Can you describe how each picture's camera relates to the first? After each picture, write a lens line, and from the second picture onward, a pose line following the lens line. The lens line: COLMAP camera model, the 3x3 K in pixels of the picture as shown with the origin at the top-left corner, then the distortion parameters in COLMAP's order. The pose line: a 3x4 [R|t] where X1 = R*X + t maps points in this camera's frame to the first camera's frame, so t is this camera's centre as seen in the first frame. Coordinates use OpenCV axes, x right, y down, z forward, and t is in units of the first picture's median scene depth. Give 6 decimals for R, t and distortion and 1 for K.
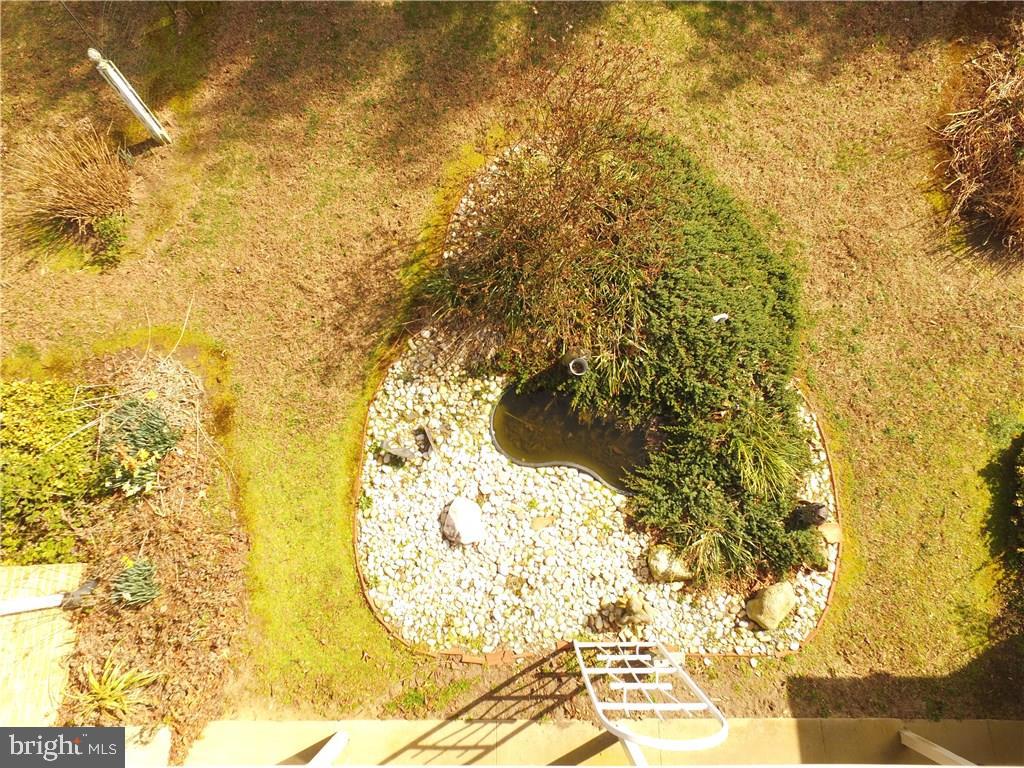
lens RADIAL K [[596.7, 0, 510.3], [0, 596.7, 381.8], [0, 0, 1]] dist [-0.012075, 0.016365]
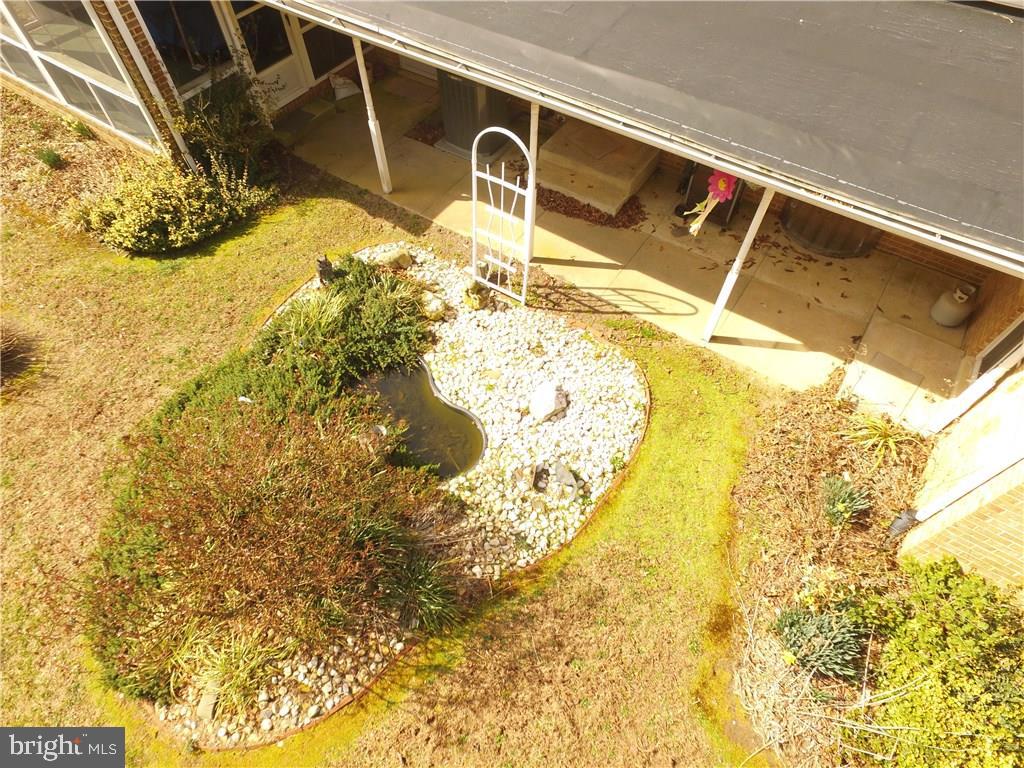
lens RADIAL K [[596.7, 0, 505.7], [0, 596.7, 379.7], [0, 0, 1]] dist [-0.012075, 0.016365]
pose [[-0.822855, -0.452421, 0.343838, -0.366986], [0.556137, -0.516890, 0.650797, -0.506532], [-0.116708, 0.726733, 0.676933, 0.191702]]
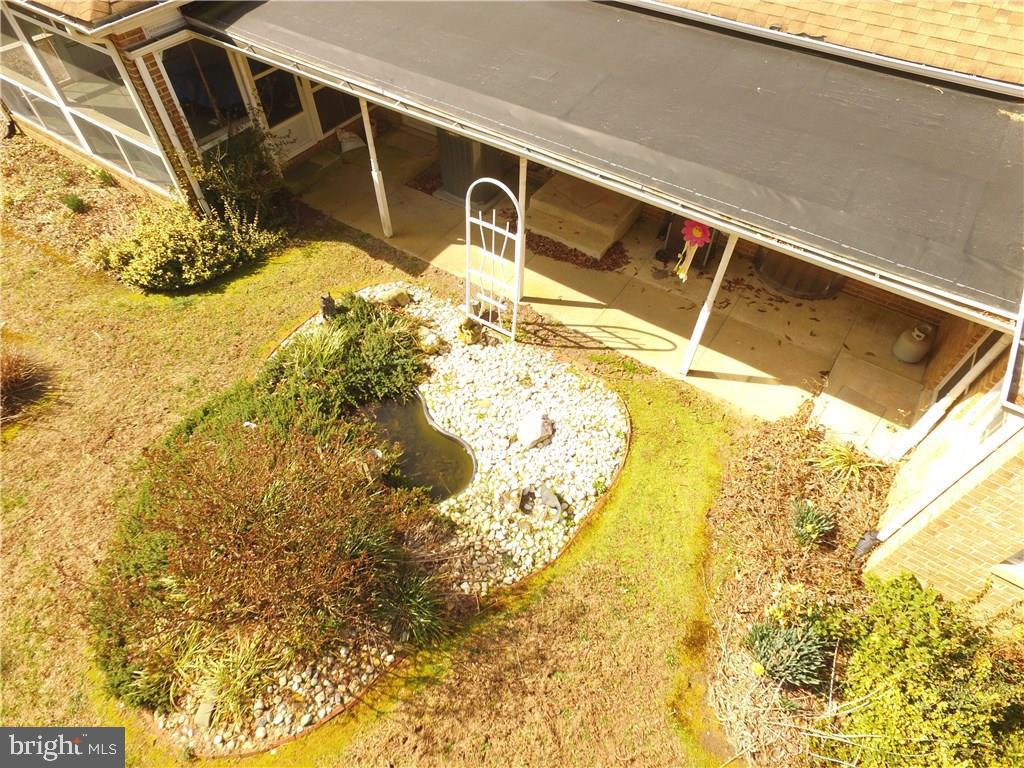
lens RADIAL K [[596.7, 0, 505.4], [0, 596.7, 380.0], [0, 0, 1]] dist [-0.012075, 0.016365]
pose [[-0.821130, -0.431588, 0.373466, -0.418245], [0.556914, -0.462723, 0.689735, -0.561424], [-0.124870, 0.774351, 0.620313, 0.163505]]
